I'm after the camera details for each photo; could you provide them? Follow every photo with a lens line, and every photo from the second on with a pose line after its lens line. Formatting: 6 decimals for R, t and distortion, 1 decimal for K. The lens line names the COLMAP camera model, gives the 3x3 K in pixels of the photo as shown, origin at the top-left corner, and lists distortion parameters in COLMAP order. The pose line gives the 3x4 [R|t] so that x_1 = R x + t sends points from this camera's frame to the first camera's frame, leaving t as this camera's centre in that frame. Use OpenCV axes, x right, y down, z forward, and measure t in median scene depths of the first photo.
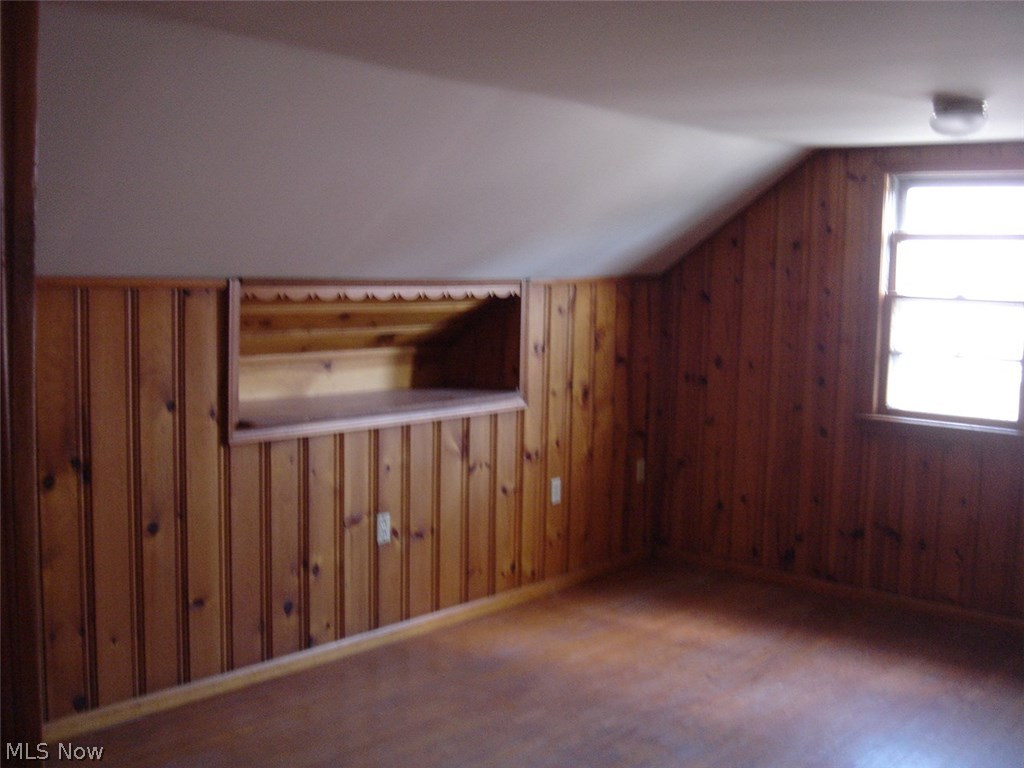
lens RADIAL K [[1232.8, 0, 512.0], [0, 1232.8, 384.0], [0, 0, 1]] dist [-0.088366, -0.003952]
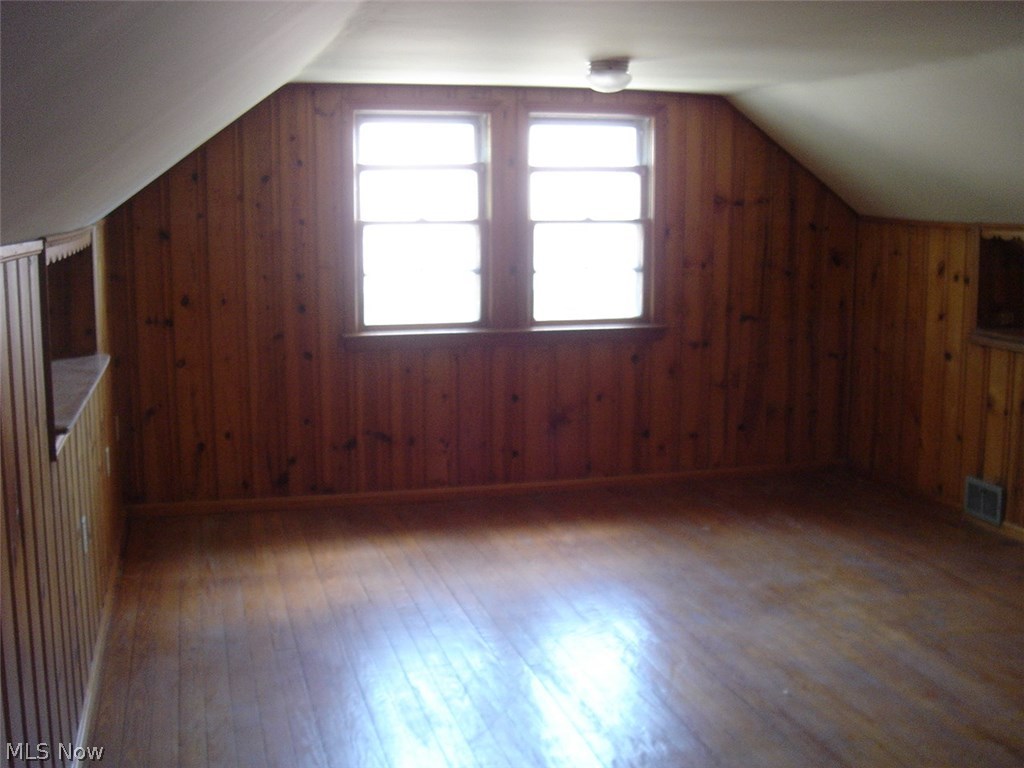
lens RADIAL K [[1232.8, 0, 512.0], [0, 1232.8, 384.0], [0, 0, 1]] dist [-0.088366, -0.003952]
pose [[0.575680, -0.155169, 0.802817, -0.501478], [0.099772, 0.987823, 0.119383, -0.046167], [-0.811565, 0.011372, 0.584151, 0.244247]]
